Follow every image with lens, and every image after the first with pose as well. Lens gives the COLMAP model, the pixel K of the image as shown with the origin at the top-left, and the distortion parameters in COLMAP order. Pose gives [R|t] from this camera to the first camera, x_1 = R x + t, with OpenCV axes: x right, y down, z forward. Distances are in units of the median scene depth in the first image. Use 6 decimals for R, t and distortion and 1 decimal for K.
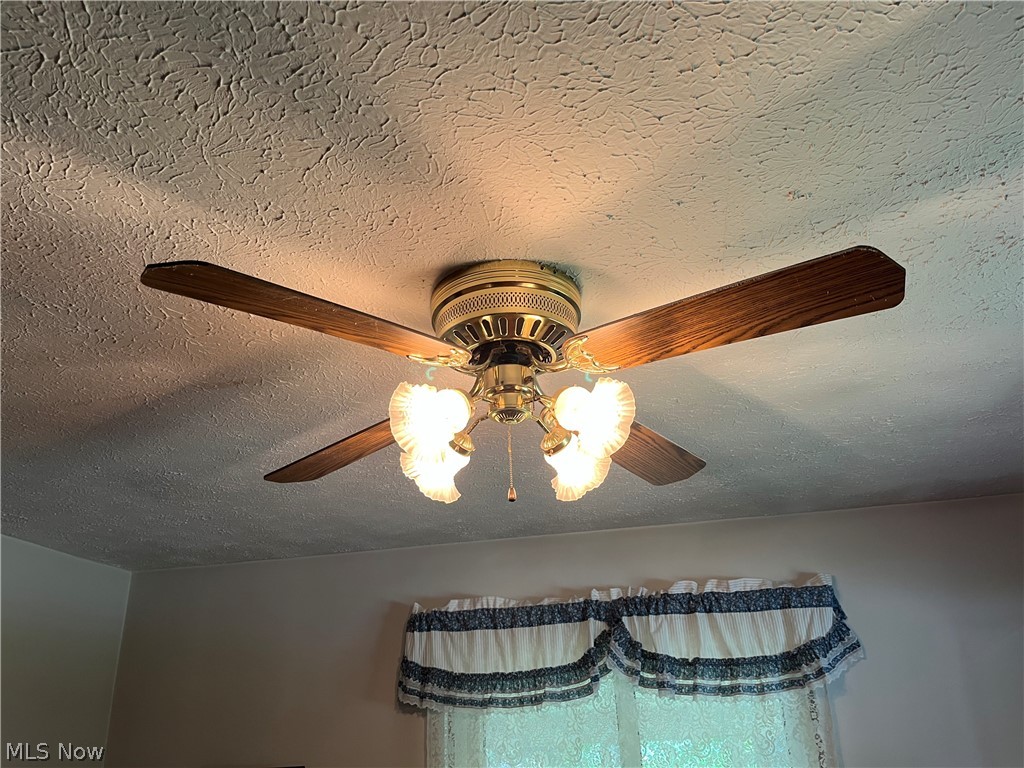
lens RADIAL K [[793.3, 0, 509.7], [0, 793.3, 396.2], [0, 0, 1]] dist [0.020100, 0.001694]
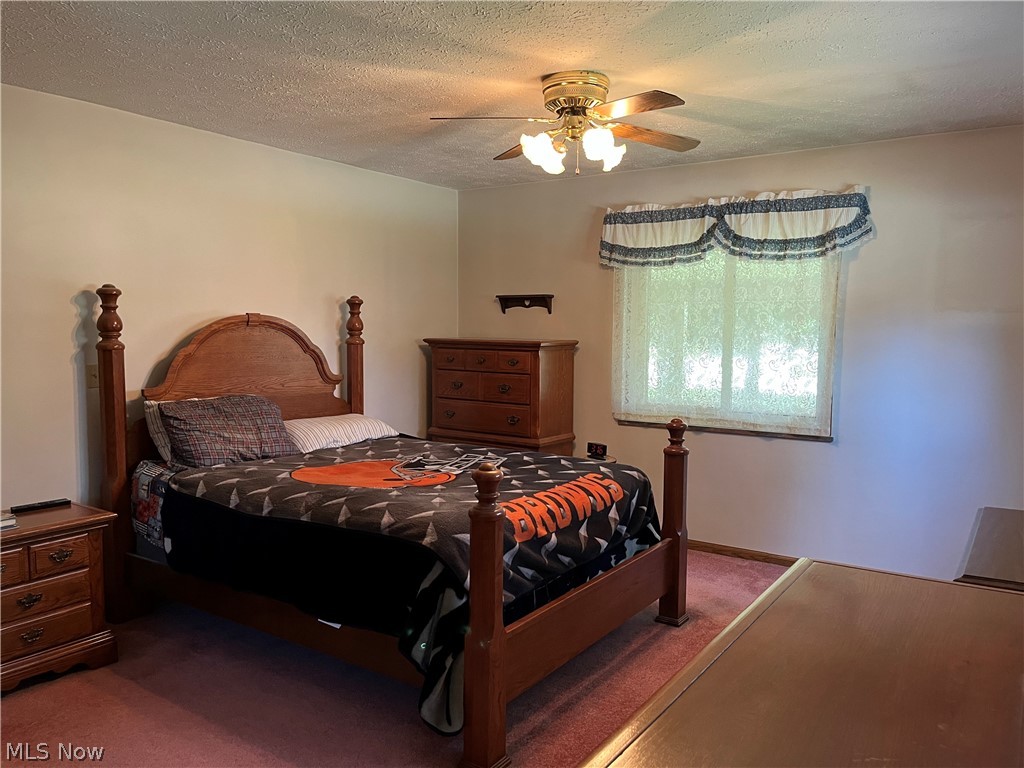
lens RADIAL K [[793.3, 0, 509.7], [0, 793.3, 396.2], [0, 0, 1]] dist [0.020100, 0.001694]
pose [[0.921912, 0.077072, -0.379655, 0.386834], [0.117237, 0.878552, 0.463035, -0.208788], [0.369234, -0.471388, 0.800912, -0.664808]]
